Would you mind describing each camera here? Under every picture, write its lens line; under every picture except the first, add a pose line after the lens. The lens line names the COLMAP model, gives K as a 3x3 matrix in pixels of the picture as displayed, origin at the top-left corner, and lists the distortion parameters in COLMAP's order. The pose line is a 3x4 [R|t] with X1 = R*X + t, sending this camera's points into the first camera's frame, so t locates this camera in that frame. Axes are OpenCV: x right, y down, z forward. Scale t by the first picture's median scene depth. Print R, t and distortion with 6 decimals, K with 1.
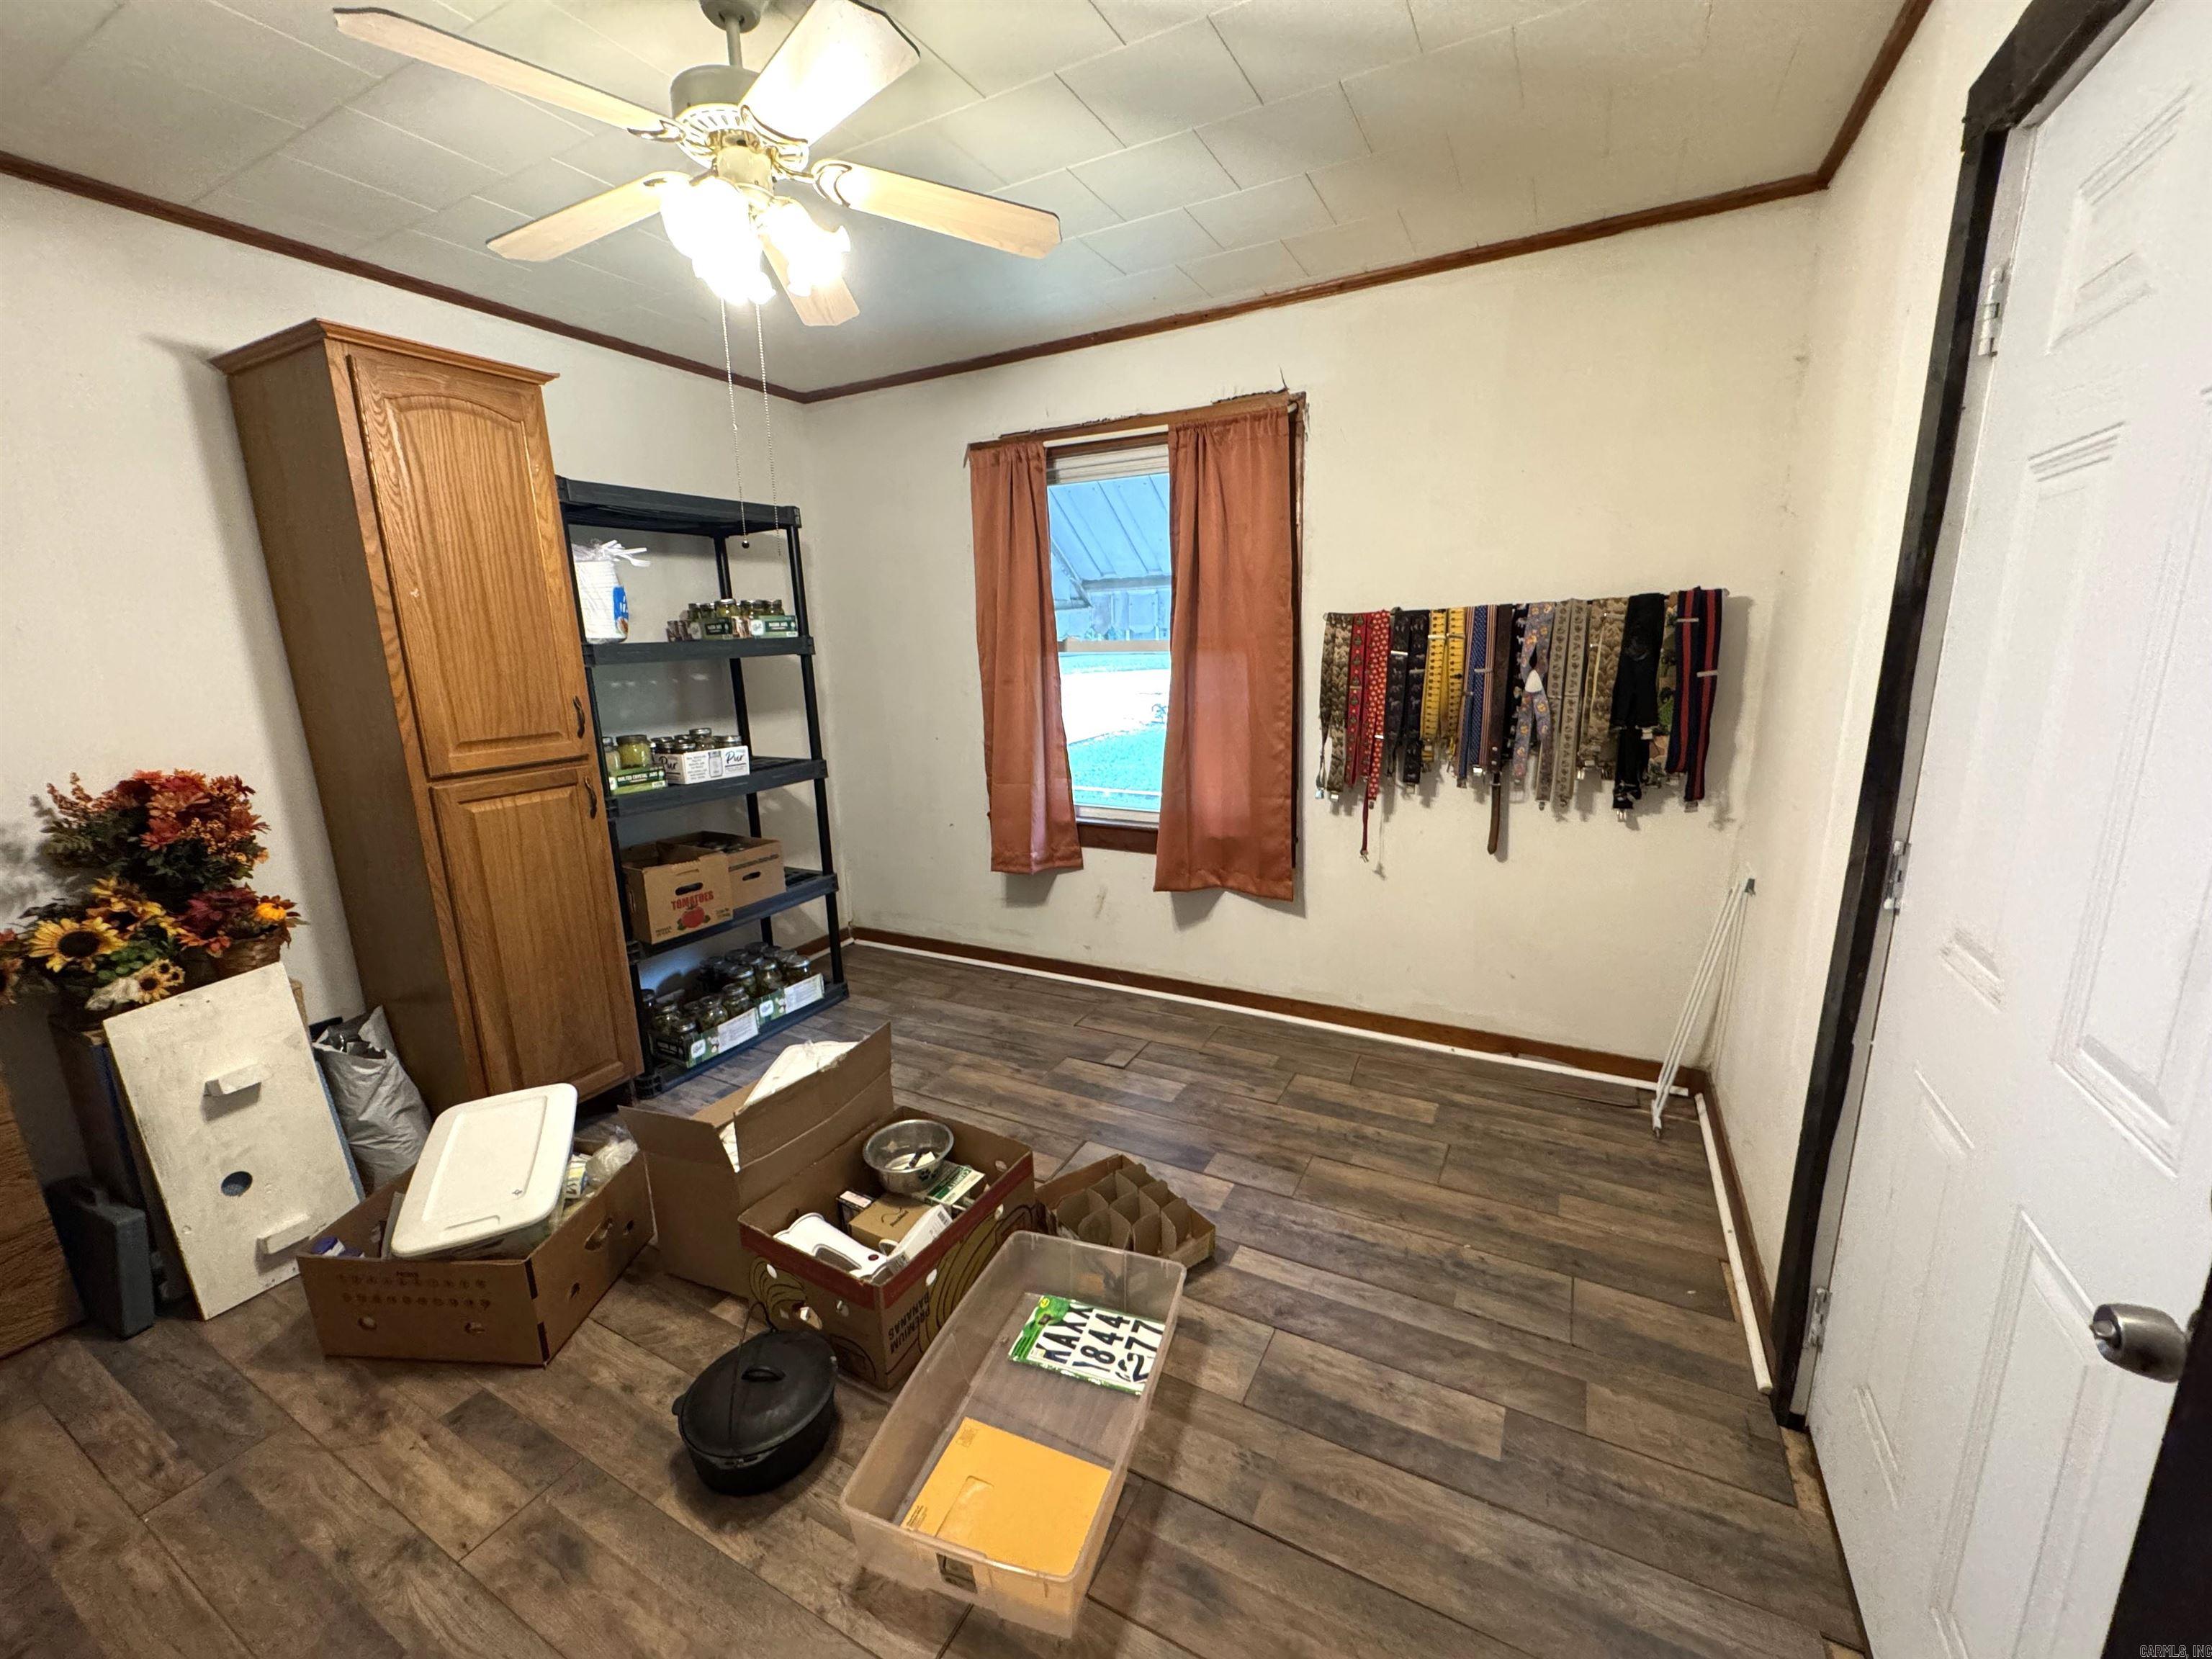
lens RADIAL K [[882.3, 0, 1106.0], [0, 882.3, 829.5], [0, 0, 1]] dist [-0.003229, 0.000063]
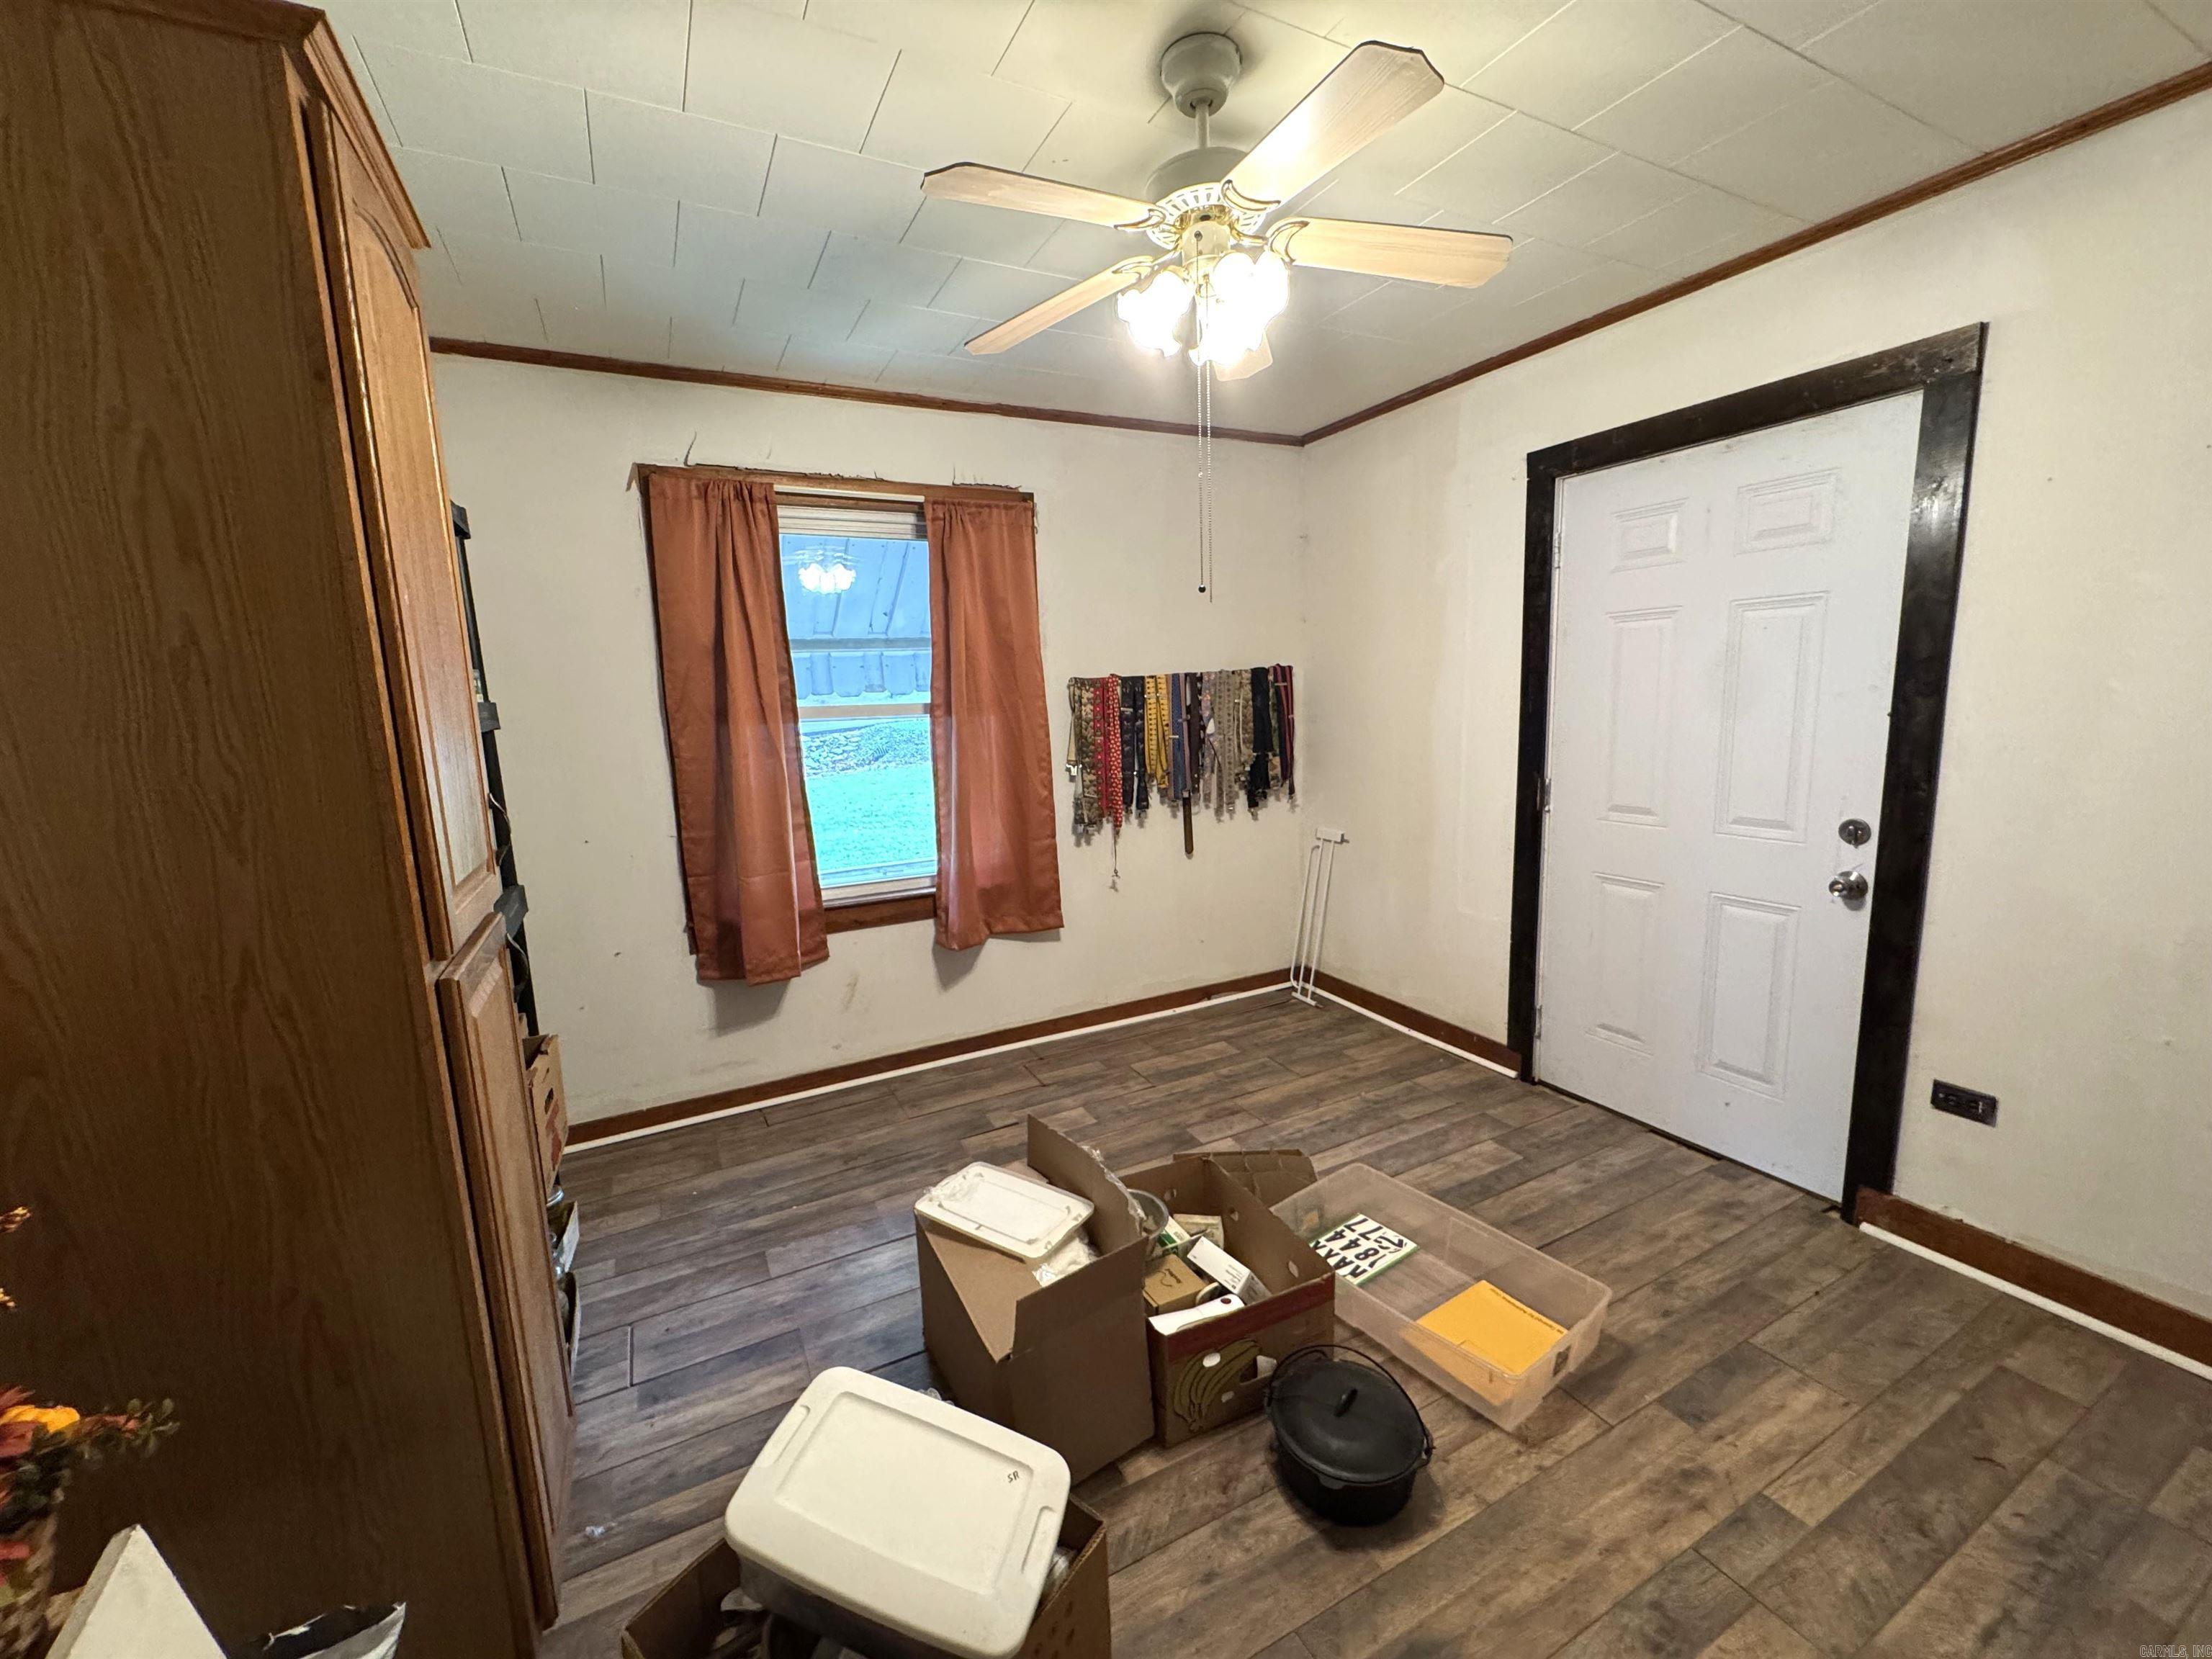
lens RADIAL K [[888.1, 0, 1102.6], [0, 888.1, 830.7], [0, 0, 1]] dist [-0.000387, 0.000053]
pose [[0.566248, -0.123759, 0.814890, -0.768892], [0.196298, 0.980464, 0.012502, -0.051740], [-0.800518, 0.152883, 0.579480, 0.317044]]
